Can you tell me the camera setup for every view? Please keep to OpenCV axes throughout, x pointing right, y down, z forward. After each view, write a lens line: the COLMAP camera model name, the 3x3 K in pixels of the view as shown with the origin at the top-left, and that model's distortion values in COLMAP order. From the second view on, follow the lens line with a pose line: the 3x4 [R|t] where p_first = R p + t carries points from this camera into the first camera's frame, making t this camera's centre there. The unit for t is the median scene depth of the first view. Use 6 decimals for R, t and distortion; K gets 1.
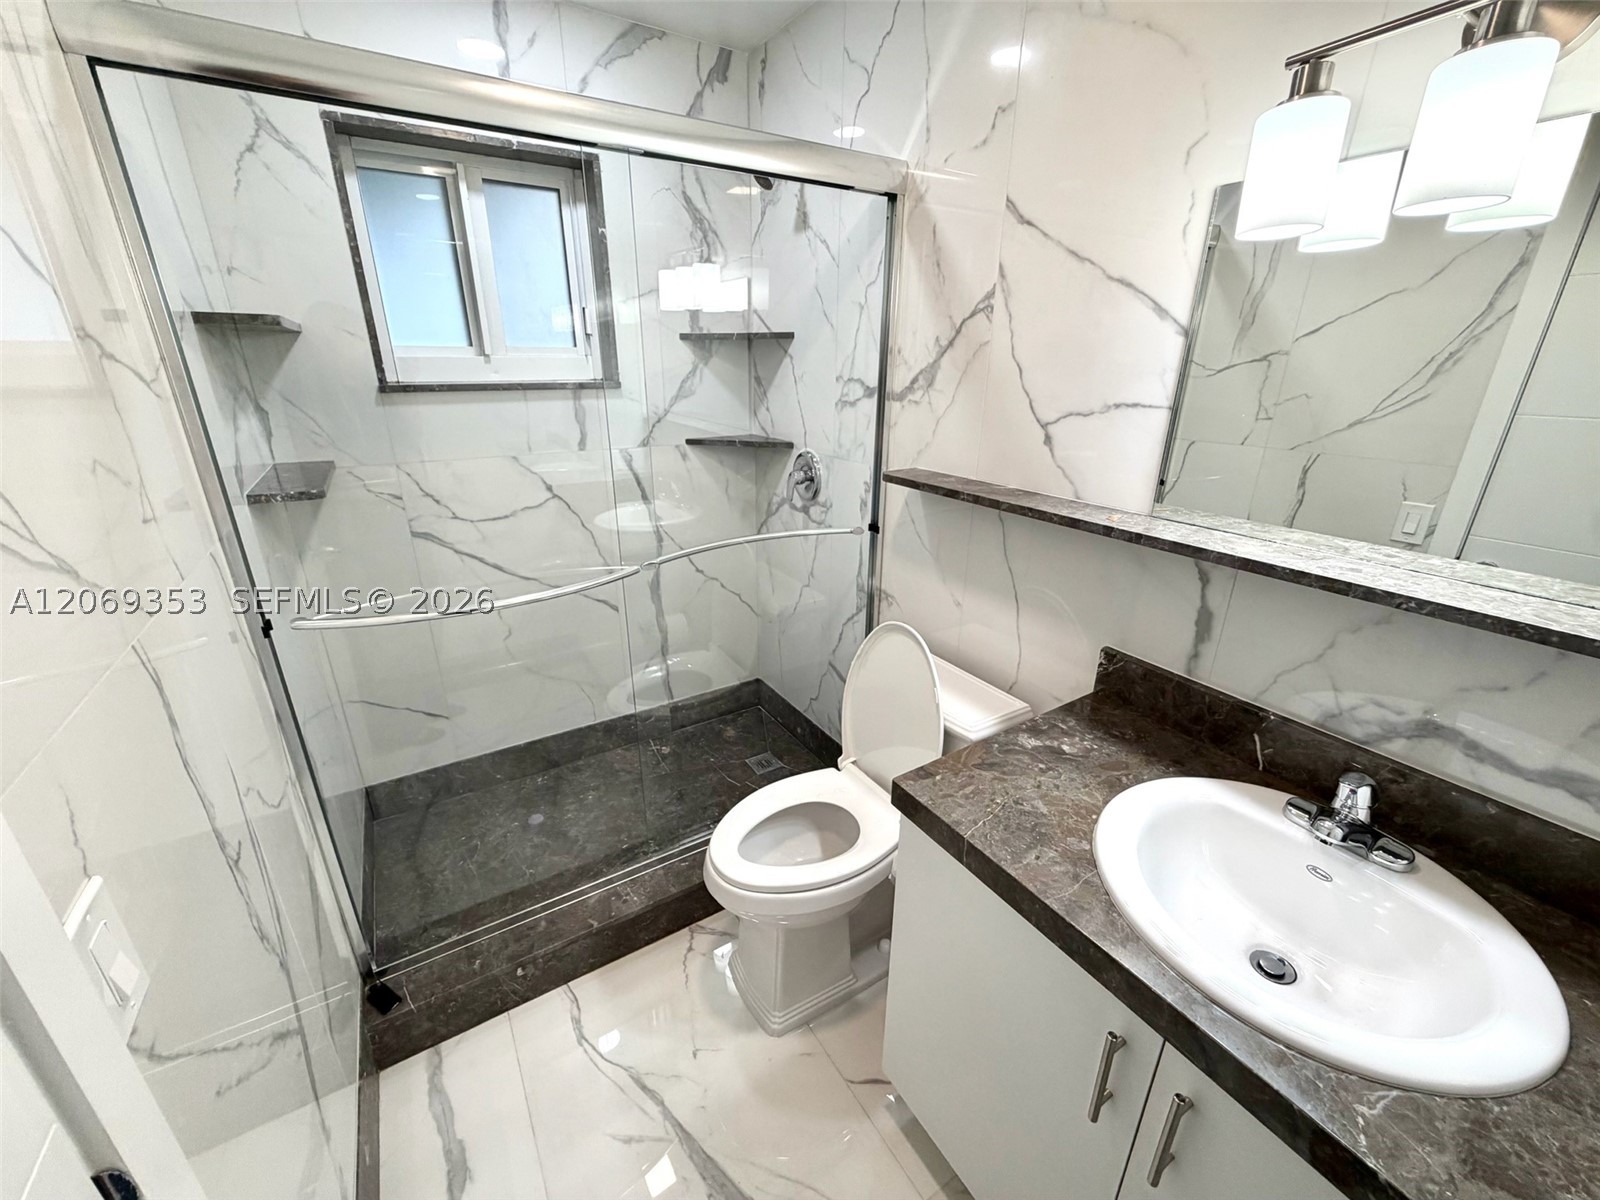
lens RADIAL K [[640.0, 0, 798.3], [0, 640.0, 599.0], [0, 0, 1]] dist [-0.000213, 0.000366]
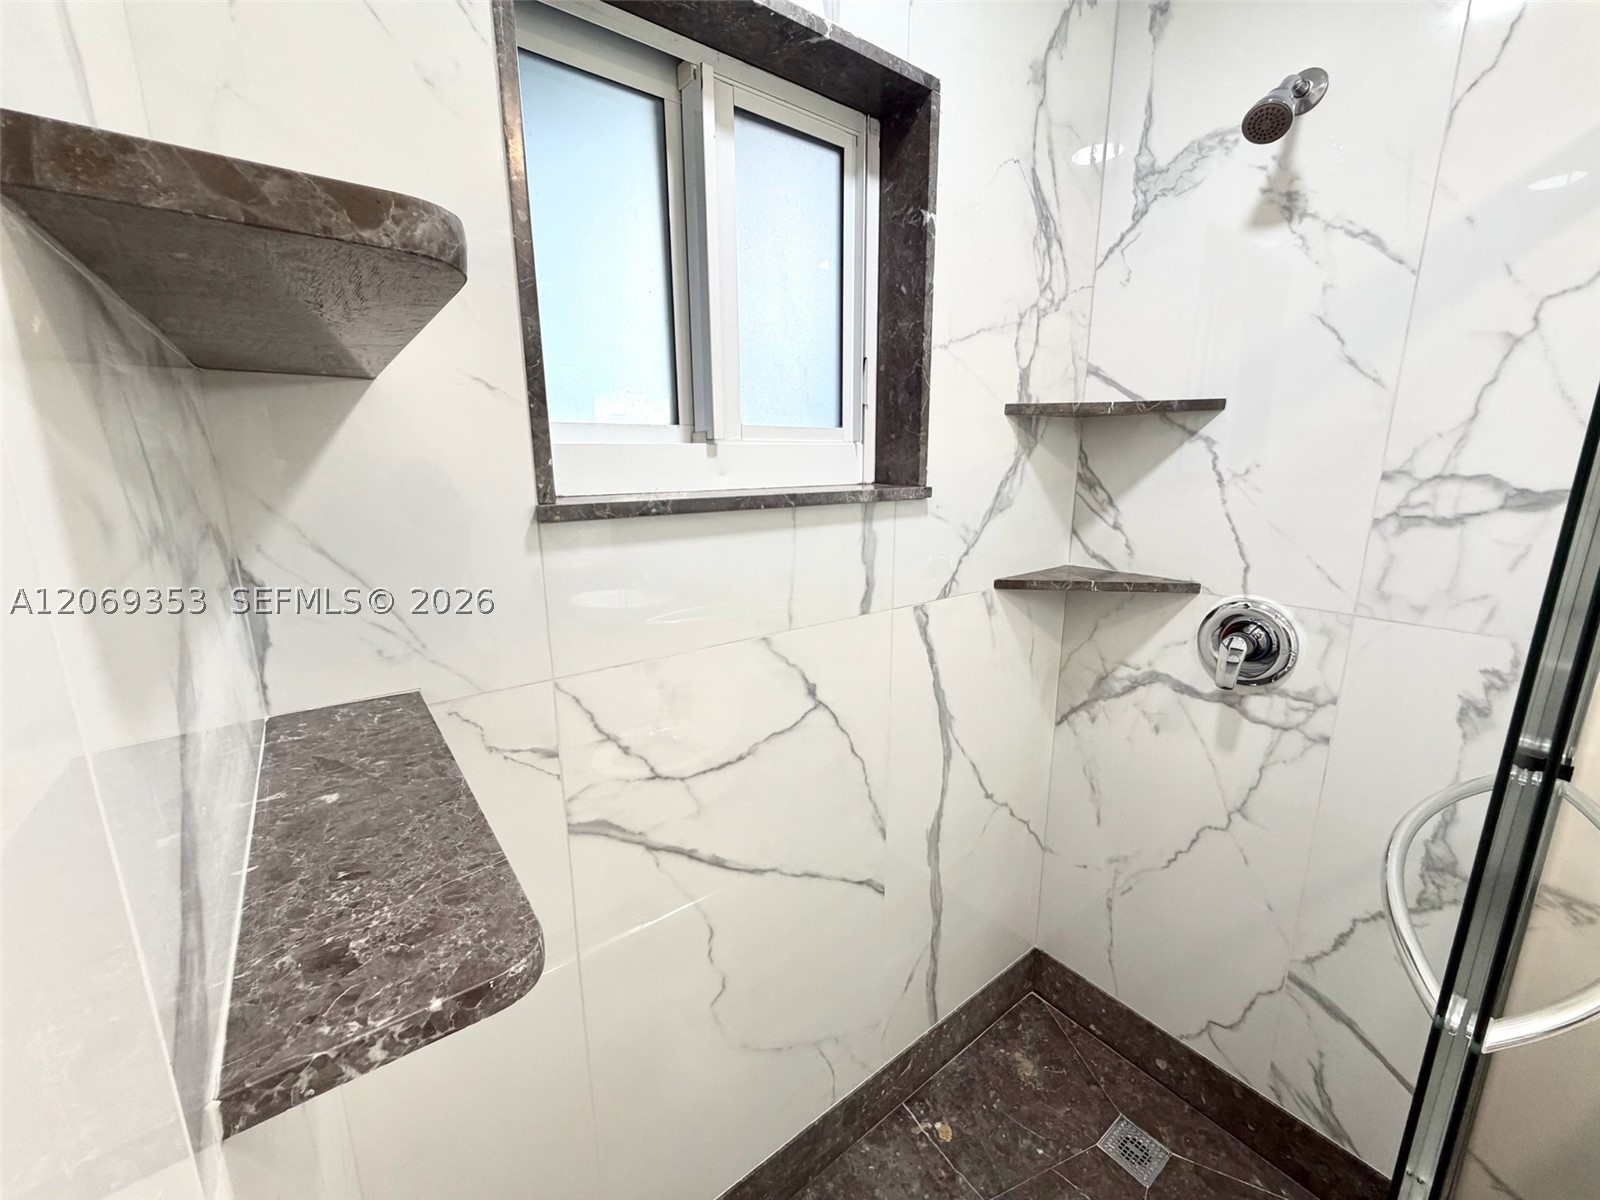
lens RADIAL K [[638.9, 0, 797.9], [0, 638.9, 598.7], [0, 0, 1]] dist [0.000055, 0.000097]
pose [[0.995622, -0.031340, 0.088057, -0.417148], [0.043595, 0.989064, -0.140897, -0.164408], [-0.082678, 0.144119, 0.986100, 0.460809]]
